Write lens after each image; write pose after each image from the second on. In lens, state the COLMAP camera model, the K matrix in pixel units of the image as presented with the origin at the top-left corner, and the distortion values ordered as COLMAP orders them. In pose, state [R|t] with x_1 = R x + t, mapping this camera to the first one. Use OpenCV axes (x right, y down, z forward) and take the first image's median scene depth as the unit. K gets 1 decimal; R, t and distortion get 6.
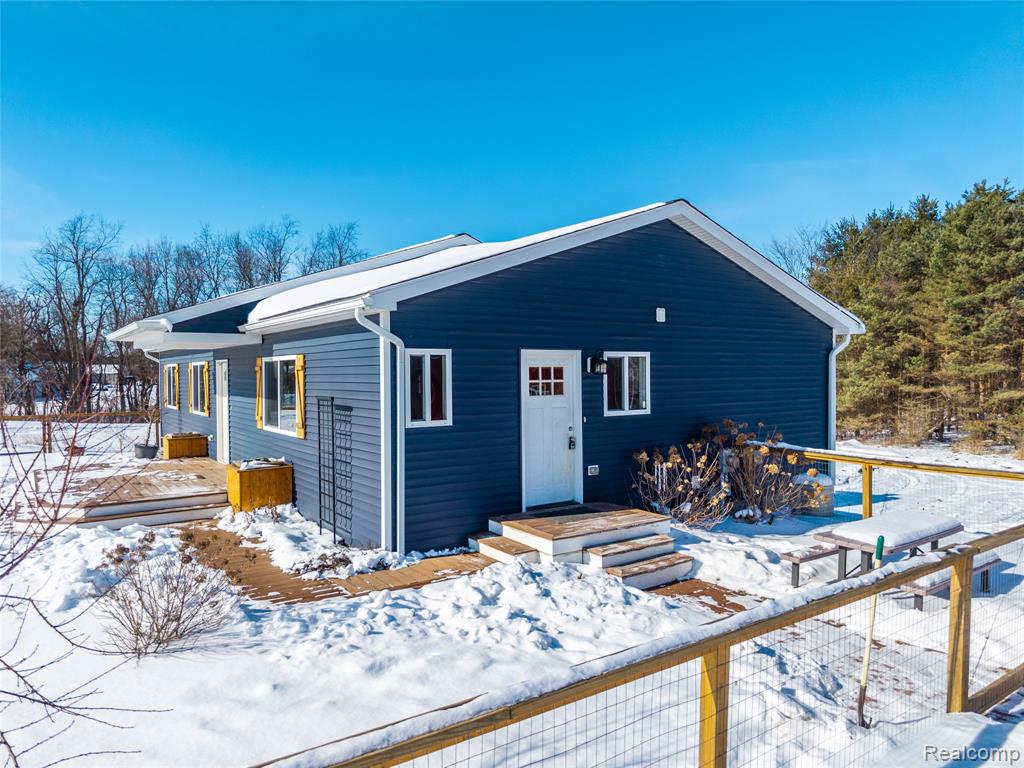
lens RADIAL K [[684.2, 0, 512.0], [0, 684.2, 384.0], [0, 0, 1]] dist [0.038634, -0.037916]
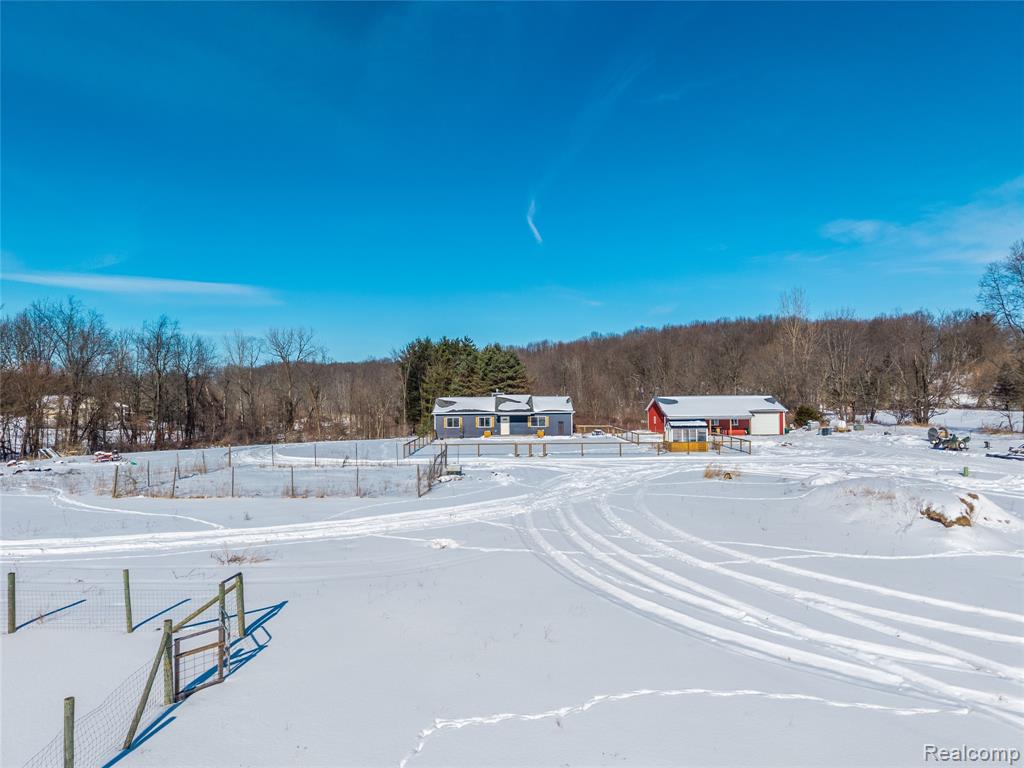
lens RADIAL K [[682.9, 0, 512.0], [0, 682.9, 384.0], [0, 0, 1]] dist [0.053117, -0.067303]
pose [[0.571680, 0.008585, 0.820431, -1.838244], [0.021078, 0.999462, -0.025145, -0.059355], [-0.820206, 0.031669, 0.571192, -0.832434]]
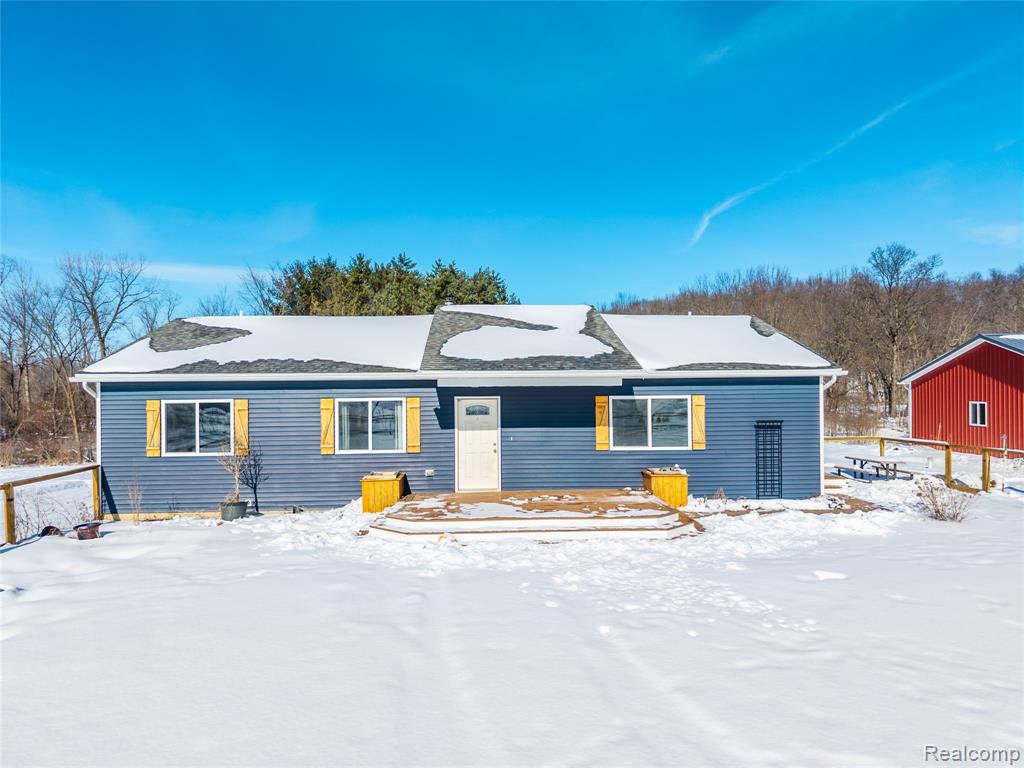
lens RADIAL K [[682.9, 0, 512.0], [0, 682.9, 384.0], [0, 0, 1]] dist [0.053117, -0.067303]
pose [[0.536580, 0.002797, 0.843845, -0.477937], [0.019790, 0.999678, -0.015897, -0.013582], [-0.843618, 0.025230, 0.536351, 0.138624]]
